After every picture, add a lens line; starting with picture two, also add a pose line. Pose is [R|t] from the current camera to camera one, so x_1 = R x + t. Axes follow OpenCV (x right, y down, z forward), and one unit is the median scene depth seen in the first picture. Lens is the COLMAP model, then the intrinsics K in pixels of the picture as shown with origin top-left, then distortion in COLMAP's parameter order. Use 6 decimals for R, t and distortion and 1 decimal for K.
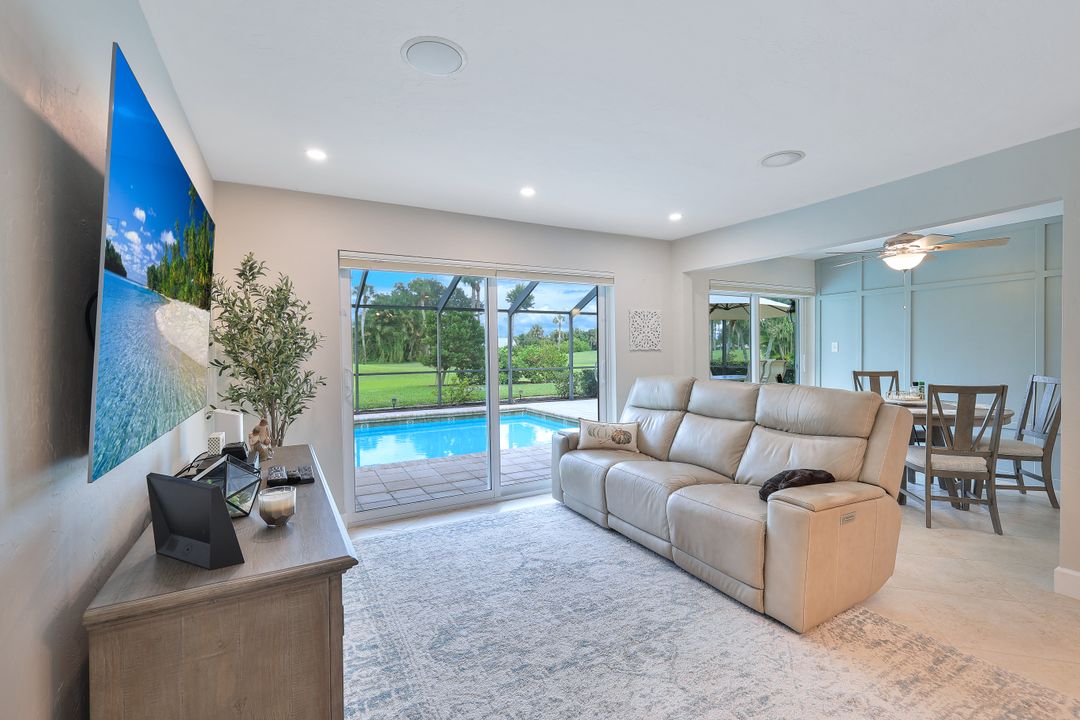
lens RADIAL K [[477.3, 0, 540.0], [0, 477.3, 360.0], [0, 0, 1]] dist [0.000484, 0.000204]
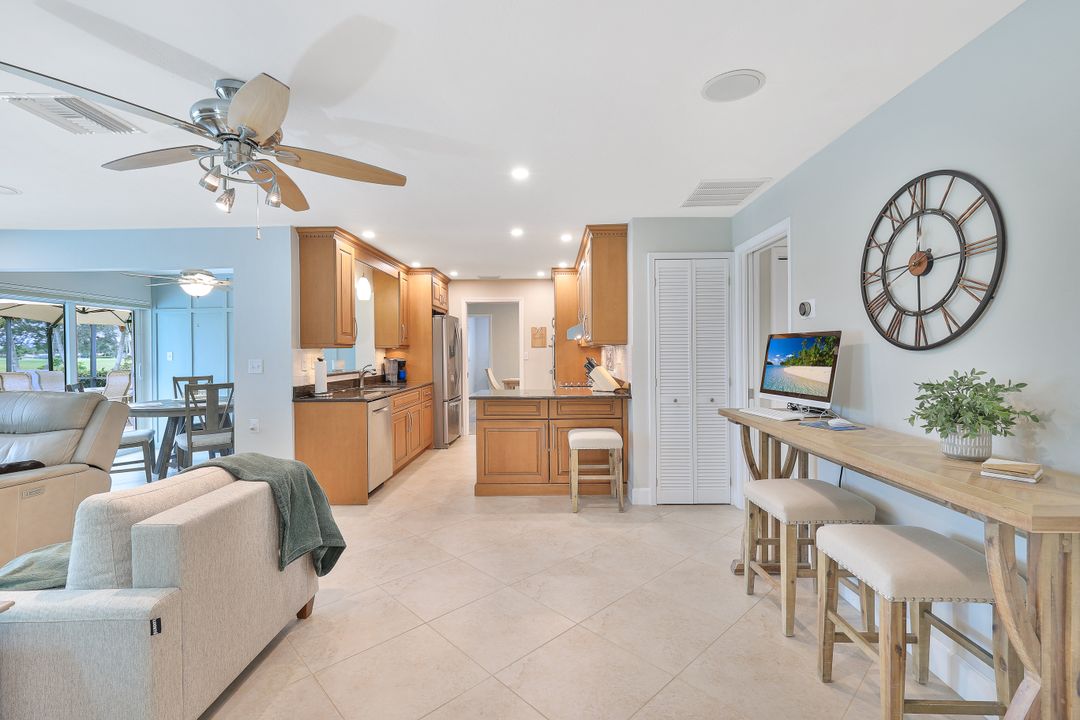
lens RADIAL K [[477.3, 0, 540.0], [0, 477.3, 360.0], [0, 0, 1]] dist [0.000484, 0.000204]
pose [[0.490151, -0.011073, 0.871567, 0.120184], [0.024200, 0.999707, -0.000909, 0.006464], [-0.871301, 0.021537, 0.490275, -0.524447]]
